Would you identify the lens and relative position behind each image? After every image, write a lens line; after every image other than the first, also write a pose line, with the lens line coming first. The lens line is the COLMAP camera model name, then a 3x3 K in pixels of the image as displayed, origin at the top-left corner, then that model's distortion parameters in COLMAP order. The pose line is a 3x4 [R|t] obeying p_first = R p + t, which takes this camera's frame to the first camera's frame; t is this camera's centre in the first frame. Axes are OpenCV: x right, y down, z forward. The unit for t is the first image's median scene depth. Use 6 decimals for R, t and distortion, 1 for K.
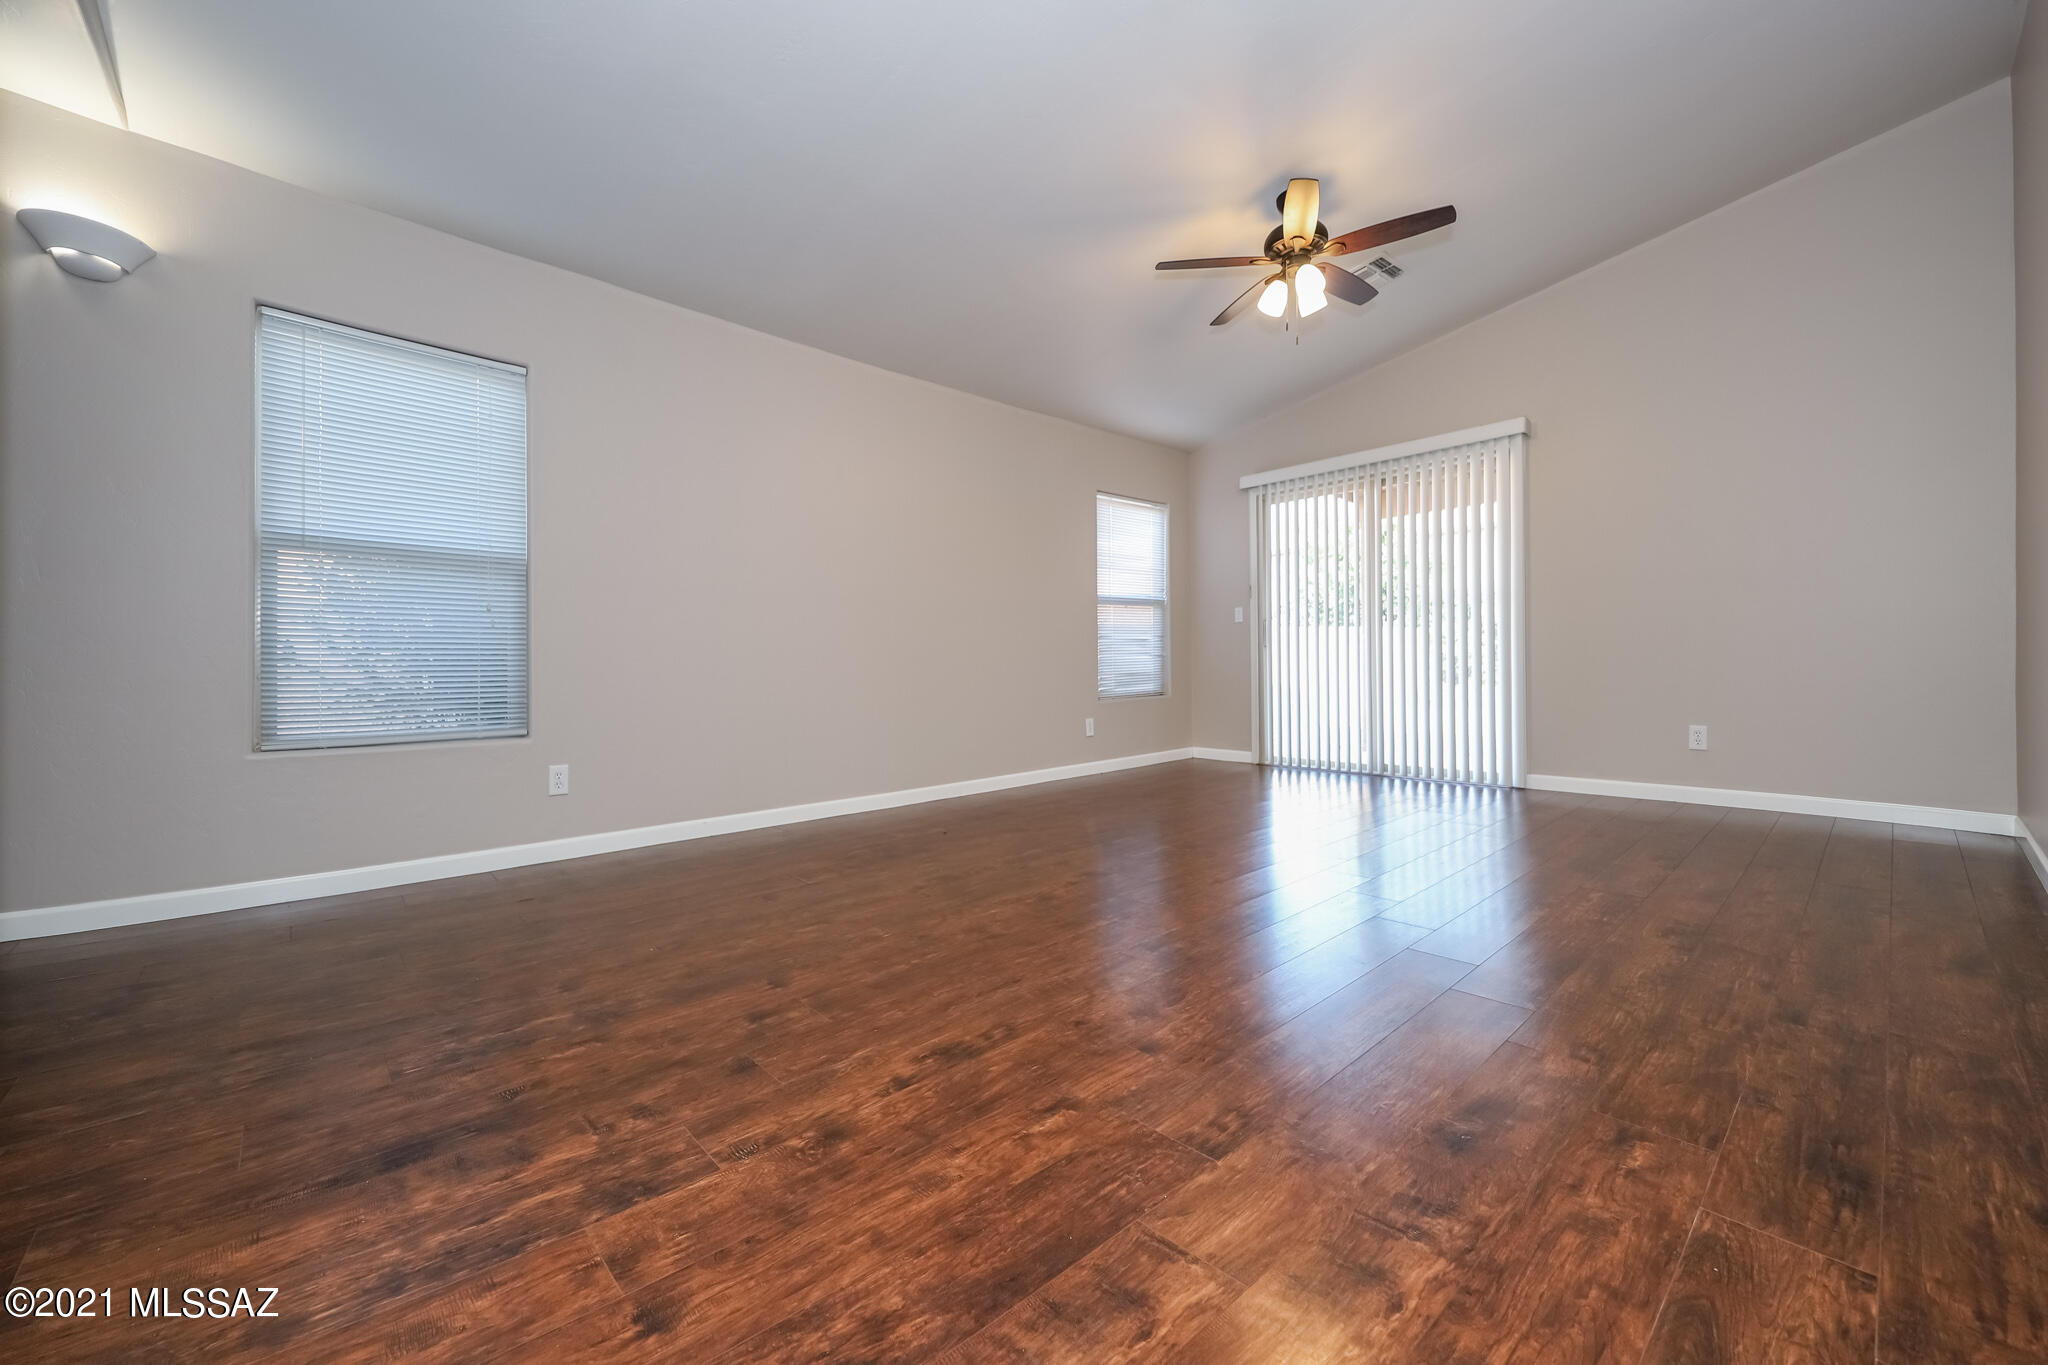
lens RADIAL K [[803.7, 0, 1024.0], [0, 803.7, 682.5], [0, 0, 1]] dist [0.023645, -0.000056]
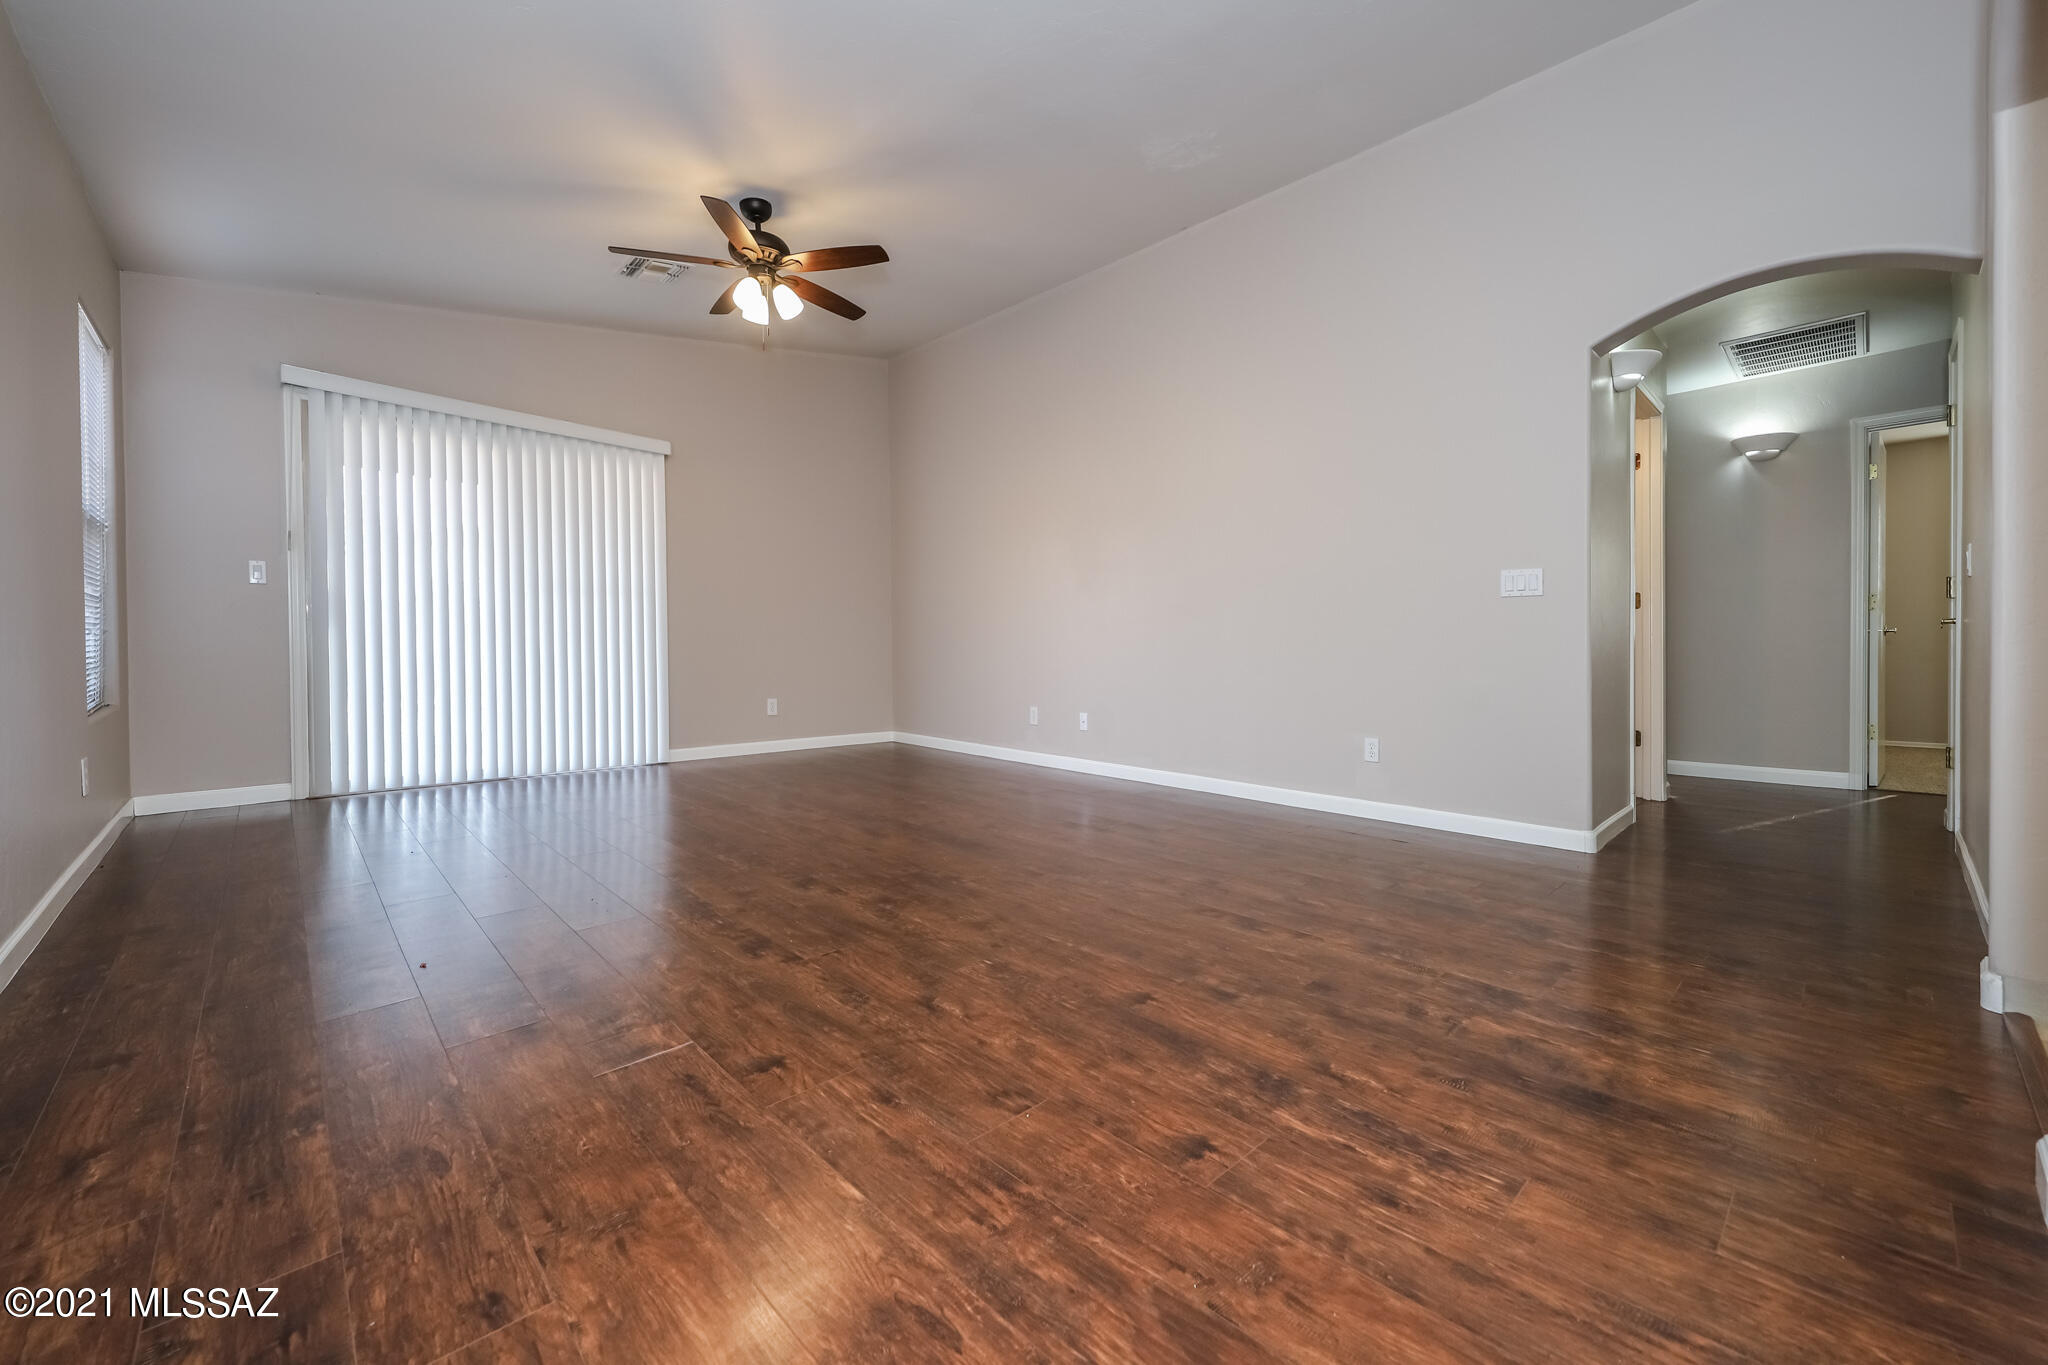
lens RADIAL K [[785.2, 0, 1024.0], [0, 785.2, 682.5], [0, 0, 1]] dist [0.073492, -0.008456]
pose [[-0.024959, -0.019437, 0.999500, -1.464161], [0.015565, 0.999682, 0.019829, 0.003155], [-0.999567, 0.016052, -0.024648, 1.427077]]
